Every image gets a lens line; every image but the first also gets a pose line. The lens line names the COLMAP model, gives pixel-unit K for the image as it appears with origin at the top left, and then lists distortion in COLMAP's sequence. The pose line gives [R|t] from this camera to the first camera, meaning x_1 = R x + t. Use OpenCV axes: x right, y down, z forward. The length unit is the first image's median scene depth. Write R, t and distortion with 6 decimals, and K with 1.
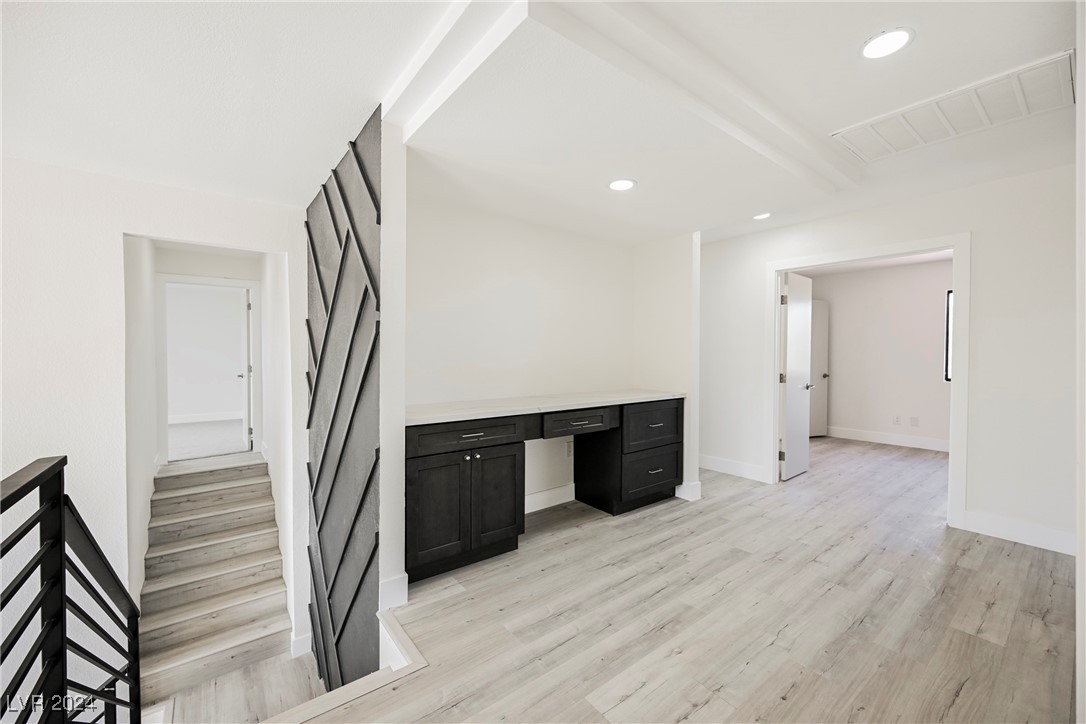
lens RADIAL K [[423.4, 0, 543.0], [0, 423.4, 362.0], [0, 0, 1]] dist [-0.001295, -0.000217]
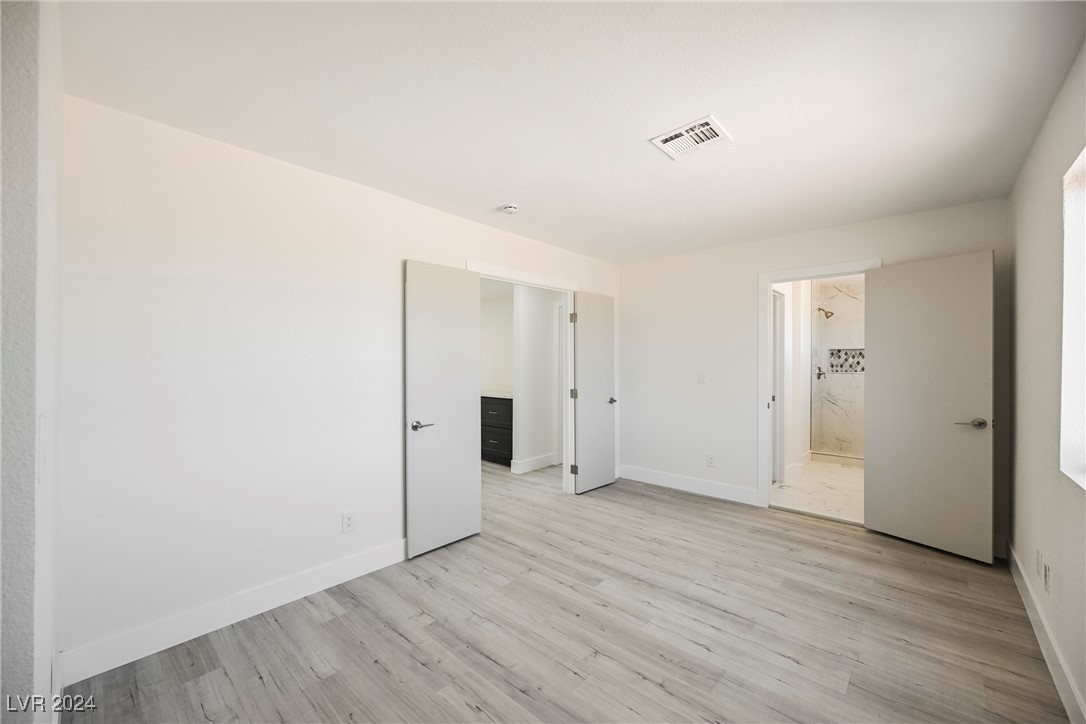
lens RADIAL K [[423.4, 0, 543.0], [0, 423.4, 362.0], [0, 0, 1]] dist [-0.001295, -0.000217]
pose [[0.175925, -0.002241, -0.984401, 1.771702], [-0.013792, 0.999894, -0.004741, -0.035858], [0.984307, 0.014411, 0.175876, 0.848486]]
